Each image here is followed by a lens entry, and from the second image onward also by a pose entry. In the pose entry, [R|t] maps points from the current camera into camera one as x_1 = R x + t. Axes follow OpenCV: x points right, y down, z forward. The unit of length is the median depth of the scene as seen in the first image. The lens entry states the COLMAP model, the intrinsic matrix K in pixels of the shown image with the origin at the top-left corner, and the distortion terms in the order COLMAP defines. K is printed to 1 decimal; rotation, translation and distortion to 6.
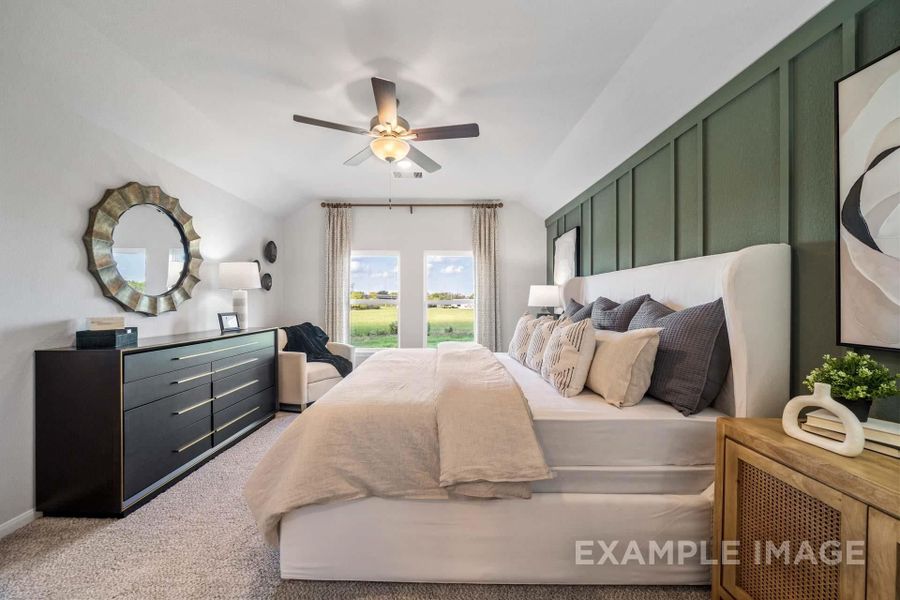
lens RADIAL K [[344.9, 0, 450.6], [0, 344.9, 303.0], [0, 0, 1]] dist [-0.003701, 0.000426]
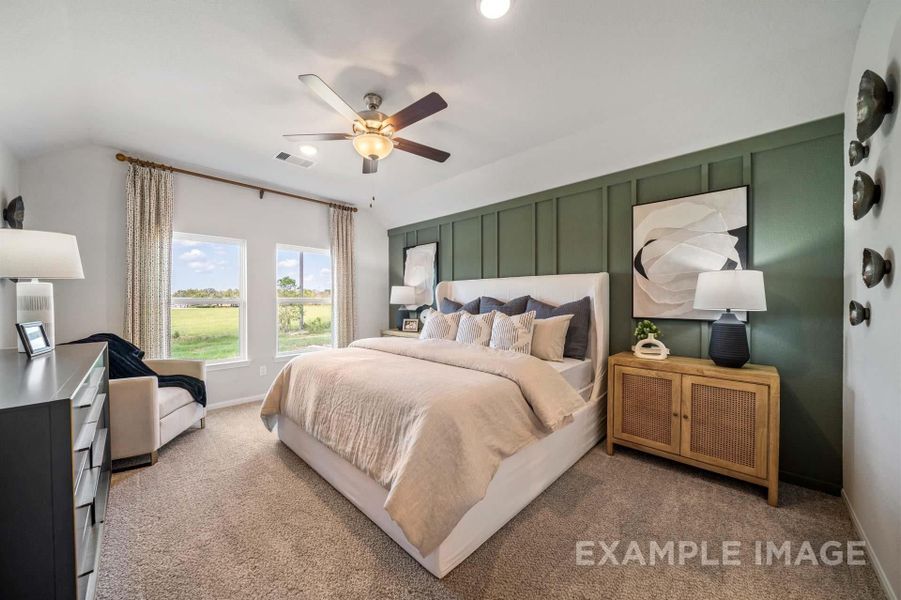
lens RADIAL K [[313.3, 0, 453.9], [0, 313.3, 302.0], [0, 0, 1]] dist [-0.004854, 0.000103]
pose [[0.696584, -0.008699, 0.717423, -0.465294], [0.006214, 0.999962, 0.006091, -0.002773], [-0.717448, 0.000215, 0.696612, 0.143435]]
